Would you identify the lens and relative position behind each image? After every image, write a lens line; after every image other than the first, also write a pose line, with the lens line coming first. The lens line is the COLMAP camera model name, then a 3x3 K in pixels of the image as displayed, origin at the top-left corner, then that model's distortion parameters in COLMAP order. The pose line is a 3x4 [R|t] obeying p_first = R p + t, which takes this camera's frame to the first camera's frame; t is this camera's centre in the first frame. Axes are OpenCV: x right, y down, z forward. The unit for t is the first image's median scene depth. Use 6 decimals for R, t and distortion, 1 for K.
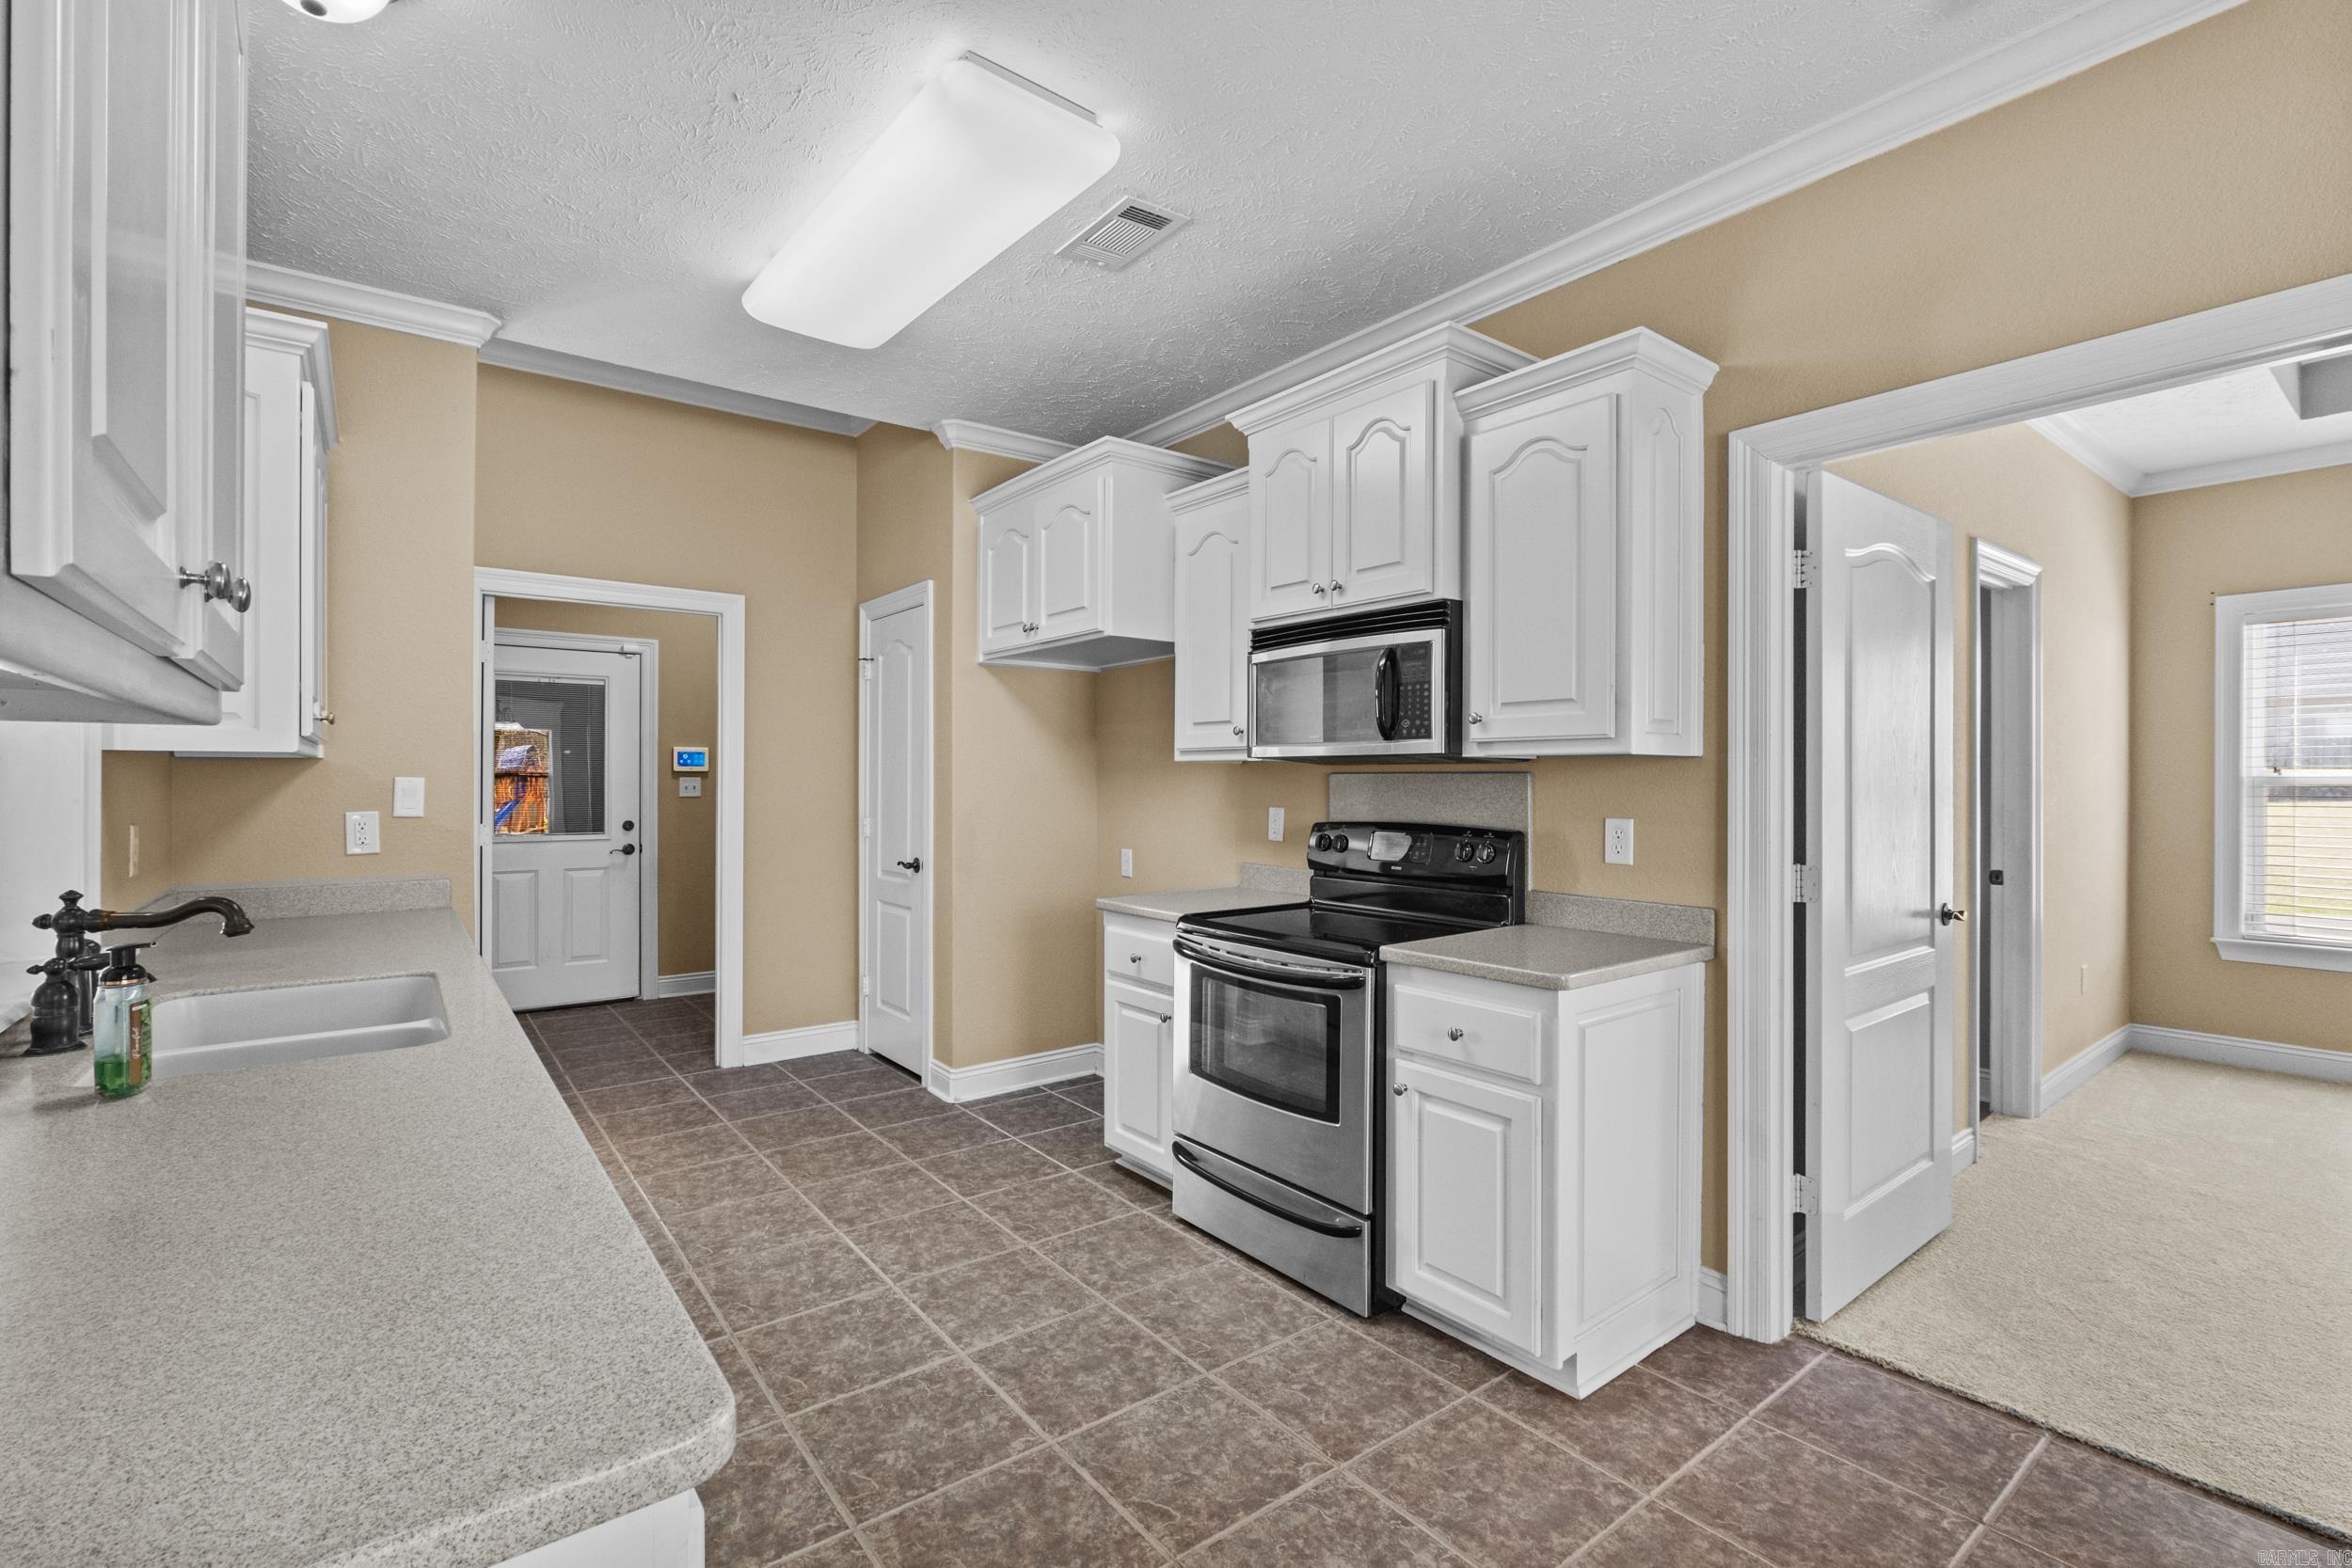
lens RADIAL K [[1041.7, 0, 1167.0], [0, 1041.7, 786.2], [0, 0, 1]] dist [-0.003322, -0.000552]
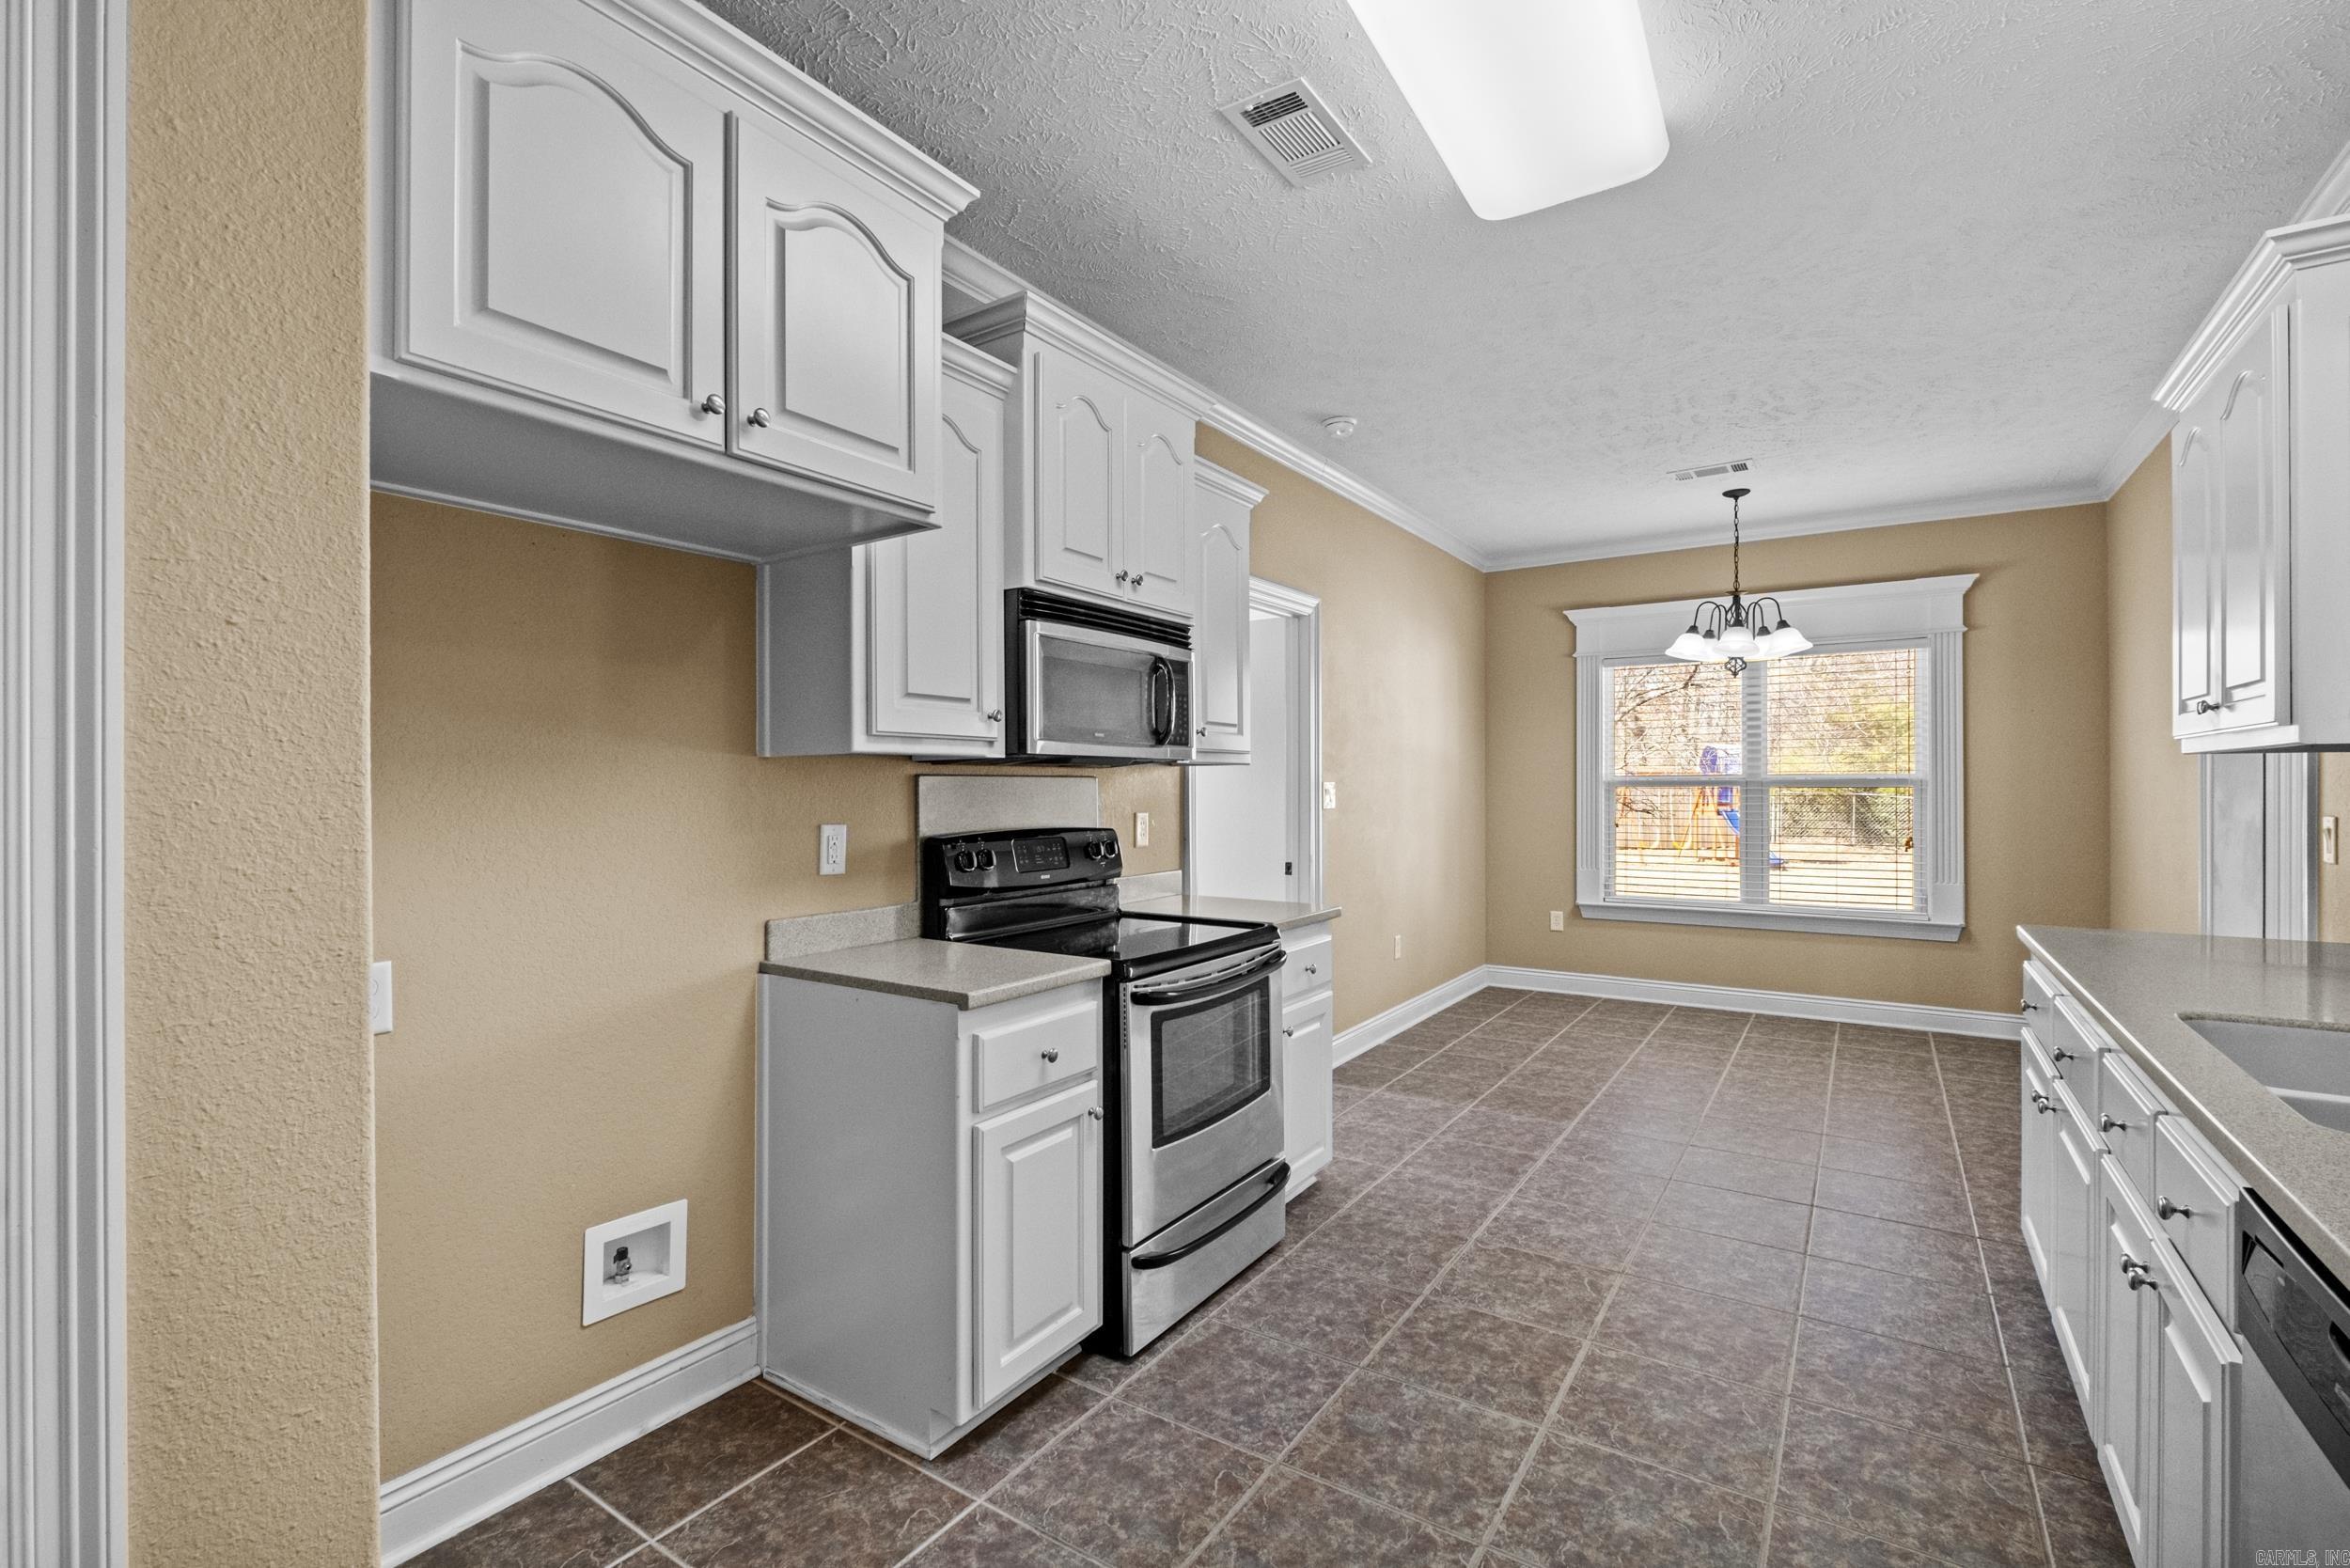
lens RADIAL K [[1053.7, 0, 1154.7], [0, 1053.7, 783.2], [0, 0, 1]] dist [-0.002311, -0.000050]
pose [[-0.316684, 0.000071, 0.948531, -0.750044], [0.008992, 0.999955, 0.002928, -0.007236], [-0.948489, 0.009457, -0.316670, 1.267208]]
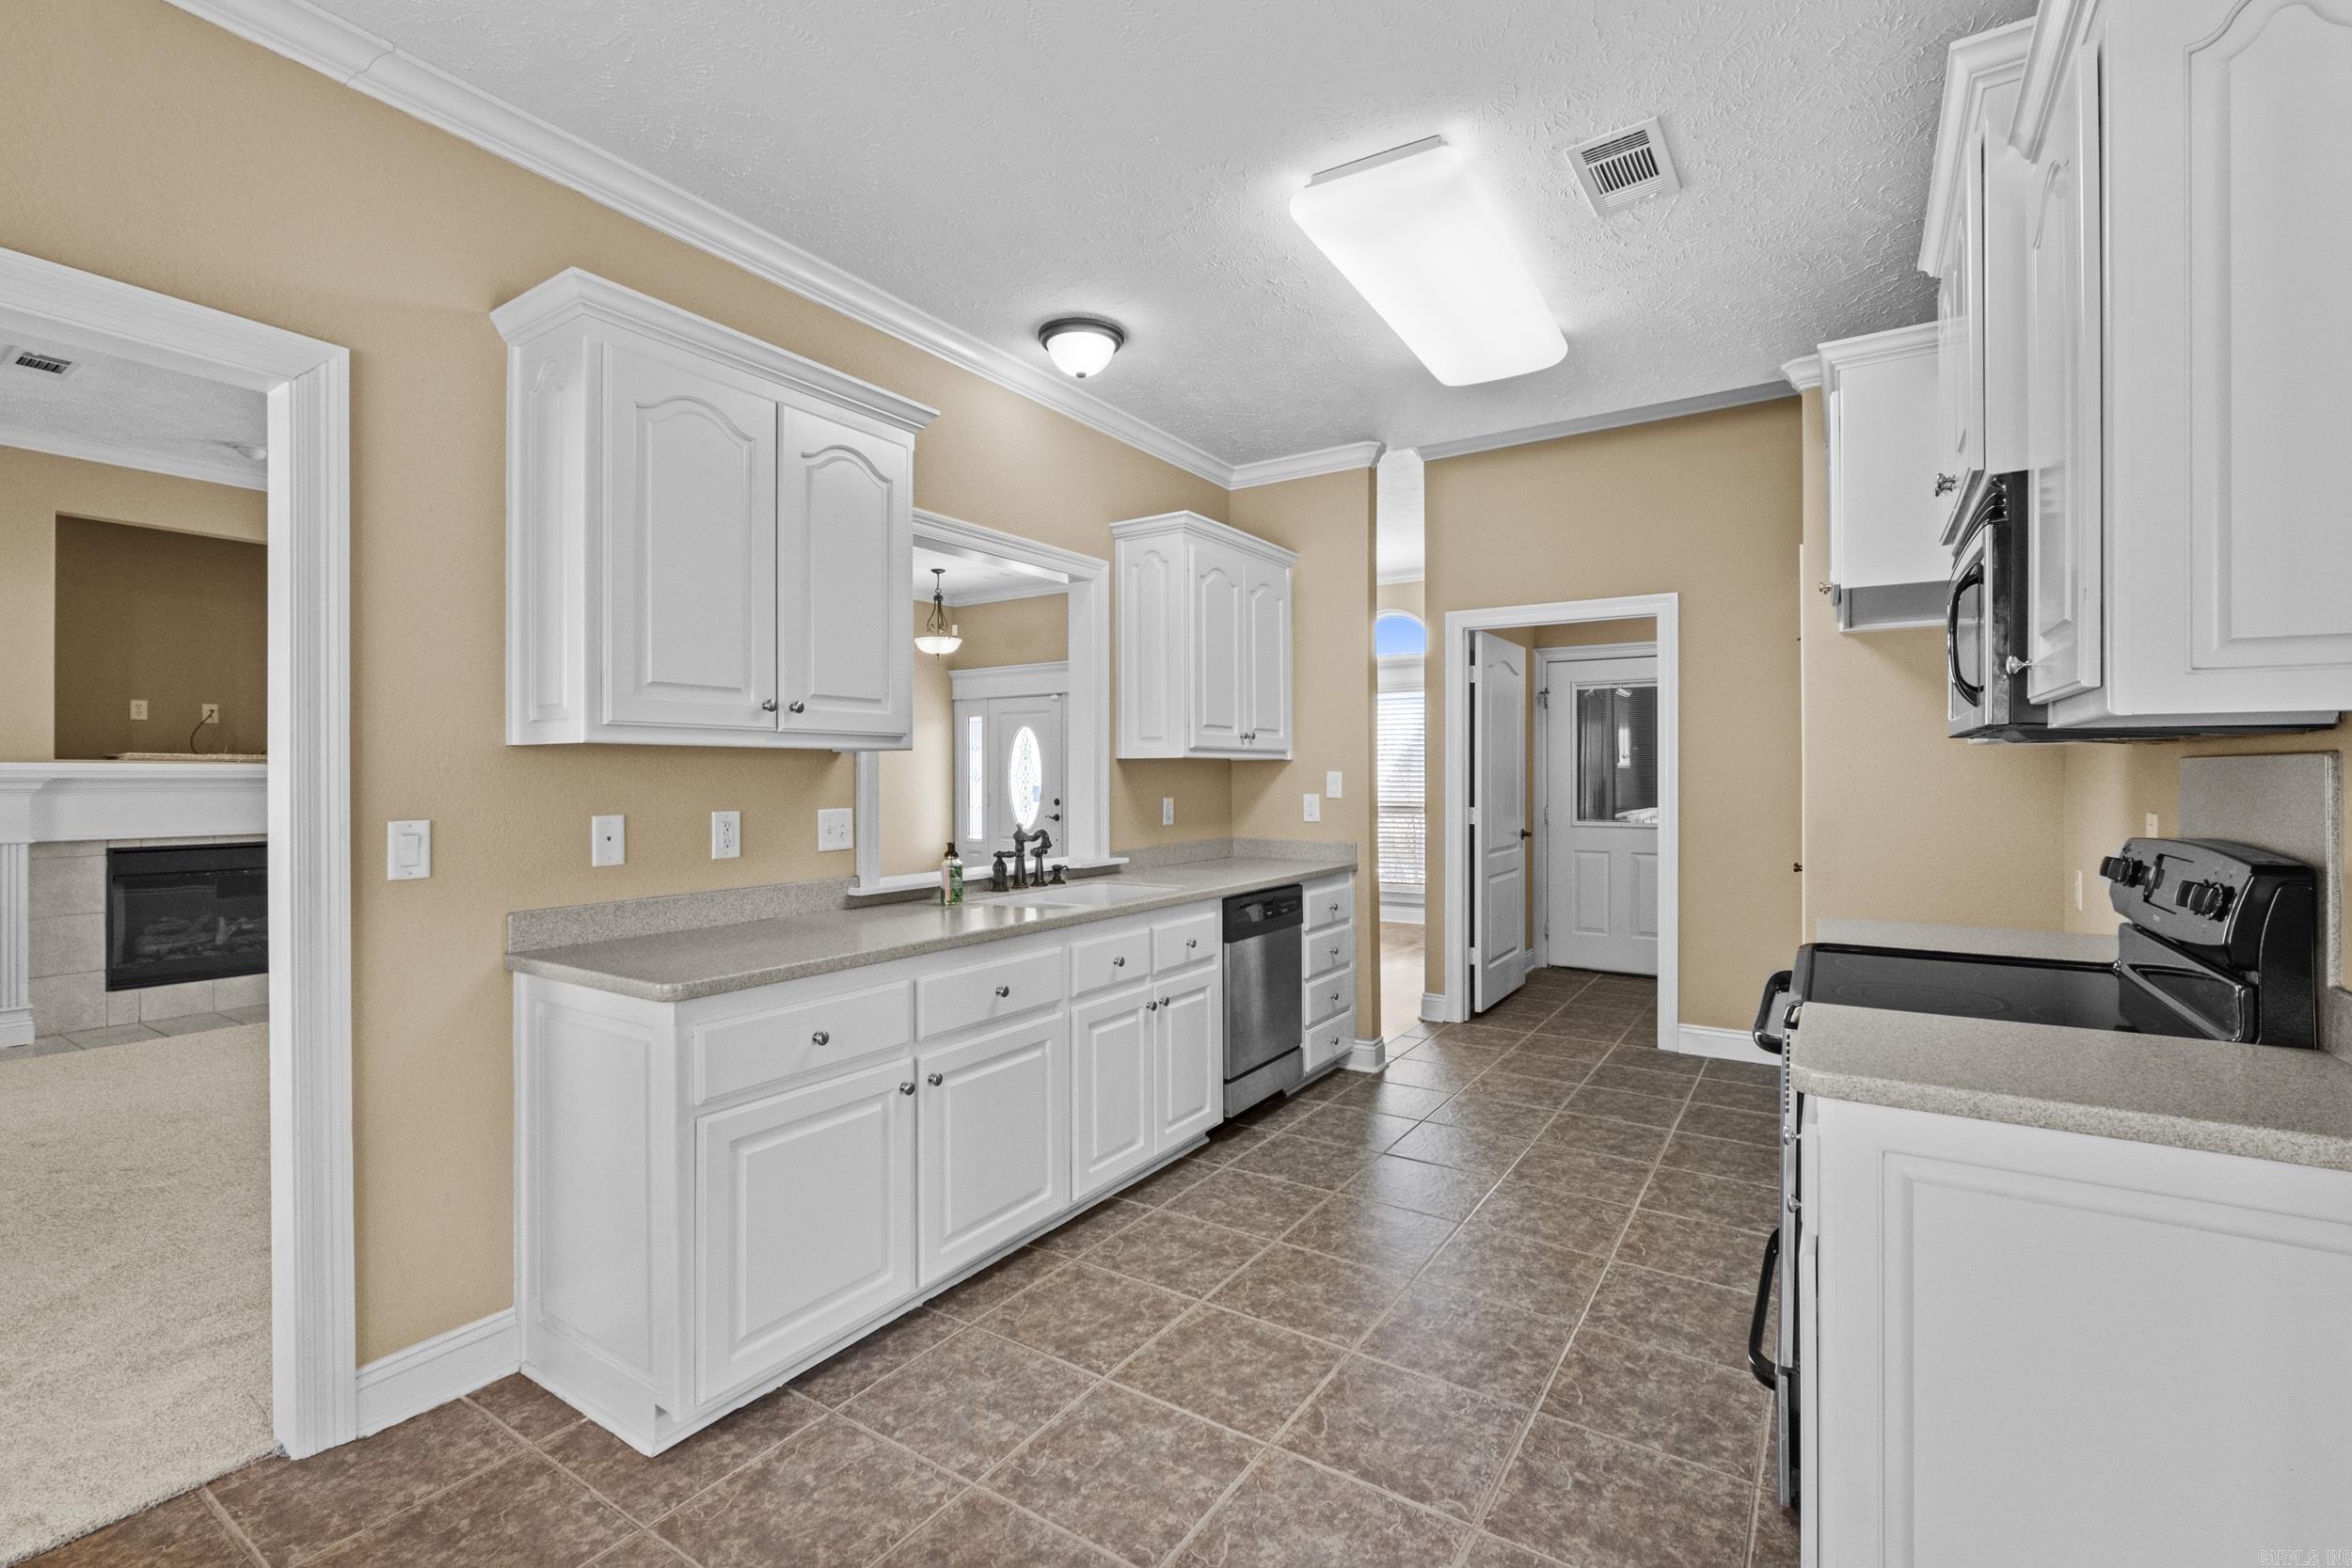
lens RADIAL K [[1032.1, 0, 1154.8], [0, 1032.1, 776.6], [0, 0, 1]] dist [-0.005074, -0.000148]
pose [[0.324459, -0.000297, -0.945900, 0.611309], [-0.003363, 0.999993, -0.001467, 0.001973], [0.945894, 0.003657, 0.324456, 0.293650]]
